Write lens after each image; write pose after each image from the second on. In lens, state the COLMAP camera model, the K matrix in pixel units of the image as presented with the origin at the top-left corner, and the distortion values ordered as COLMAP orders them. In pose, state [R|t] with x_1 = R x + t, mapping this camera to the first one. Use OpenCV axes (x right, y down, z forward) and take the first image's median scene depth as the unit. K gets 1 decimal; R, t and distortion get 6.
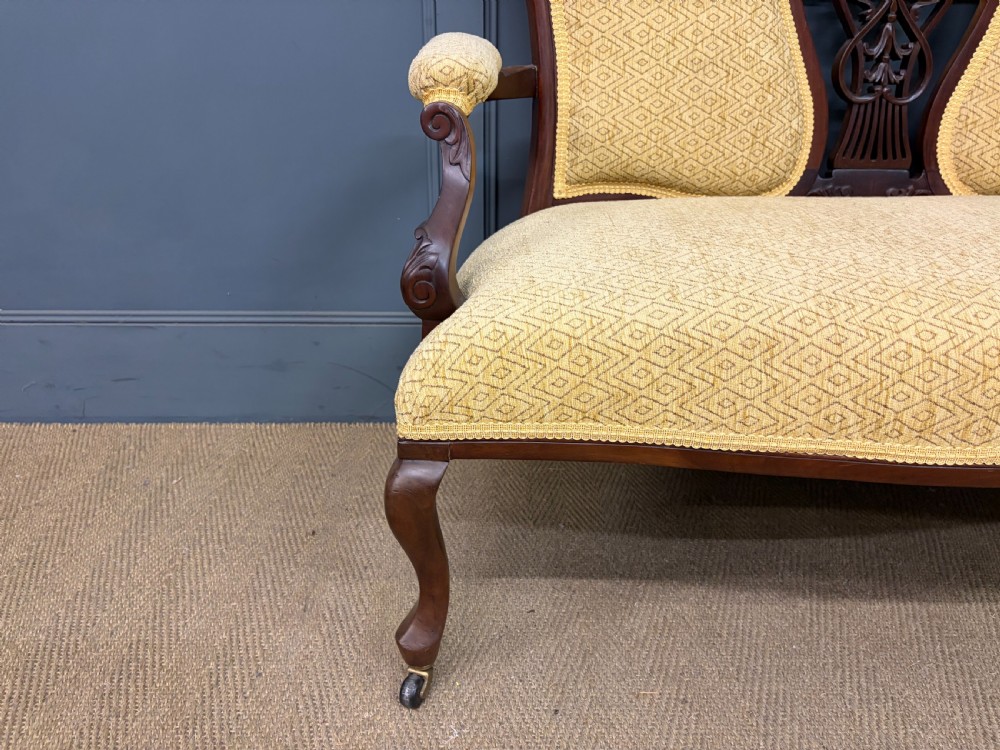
lens RADIAL K [[763.1, 0, 496.0], [0, 763.1, 377.0], [0, 0, 1]] dist [0.050635, -0.057529]
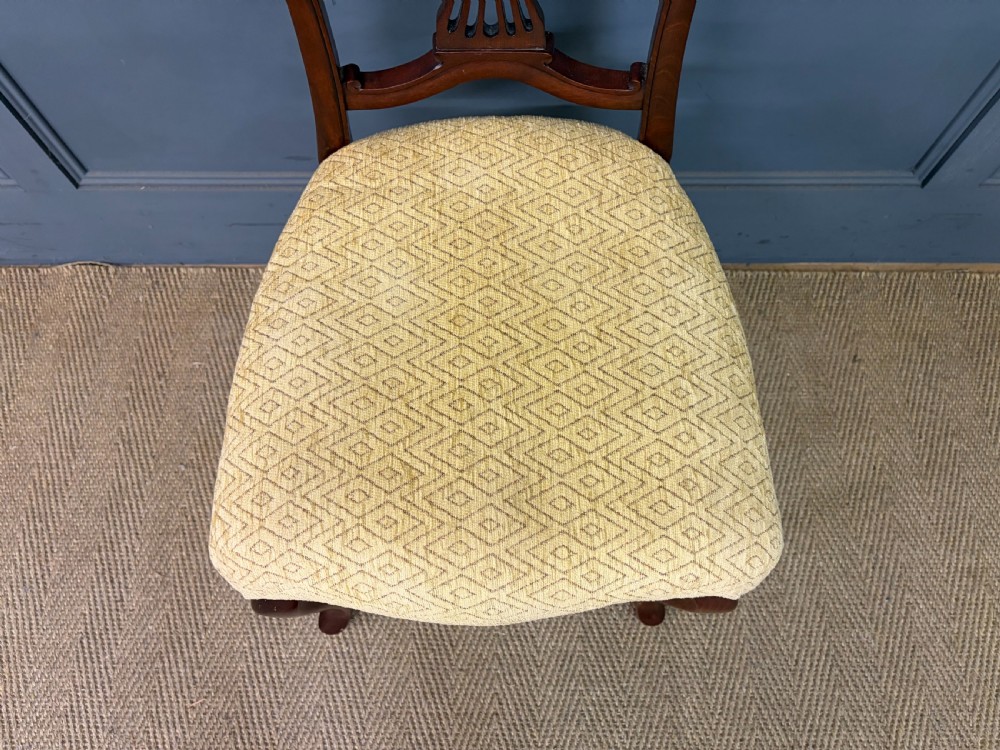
lens RADIAL K [[763.1, 0, 499.2], [0, 763.1, 375.8], [0, 0, 1]] dist [0.050635, -0.057529]
pose [[0.999883, 0.008251, -0.012854, 0.519331], [0.003065, 0.716061, 0.698031, -0.586725], [0.014964, -0.697989, 0.715952, 0.416224]]
